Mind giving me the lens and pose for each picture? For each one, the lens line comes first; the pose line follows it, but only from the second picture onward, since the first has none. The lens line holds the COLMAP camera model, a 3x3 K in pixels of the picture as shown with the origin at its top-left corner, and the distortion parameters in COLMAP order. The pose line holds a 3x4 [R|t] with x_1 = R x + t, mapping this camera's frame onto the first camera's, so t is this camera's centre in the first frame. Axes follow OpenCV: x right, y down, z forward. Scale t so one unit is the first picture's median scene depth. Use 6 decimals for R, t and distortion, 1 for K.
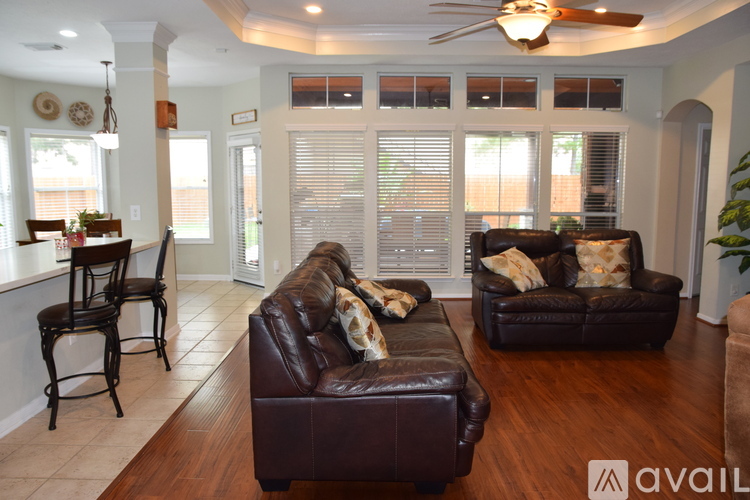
lens RADIAL K [[569.2, 0, 375.0], [0, 569.2, 250.0], [0, 0, 1]] dist [-0.064413, 0.005024]
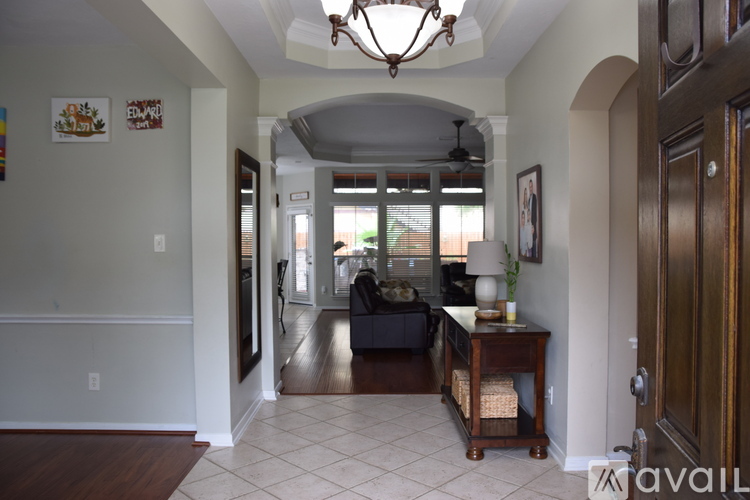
lens RADIAL K [[569.2, 0, 375.0], [0, 569.2, 250.0], [0, 0, 1]] dist [-0.064413, 0.005024]
pose [[0.999936, -0.004568, 0.010311, -0.037749], [0.005580, 0.994932, -0.100397, 0.068824], [-0.009800, 0.100449, 0.994894, -0.524927]]
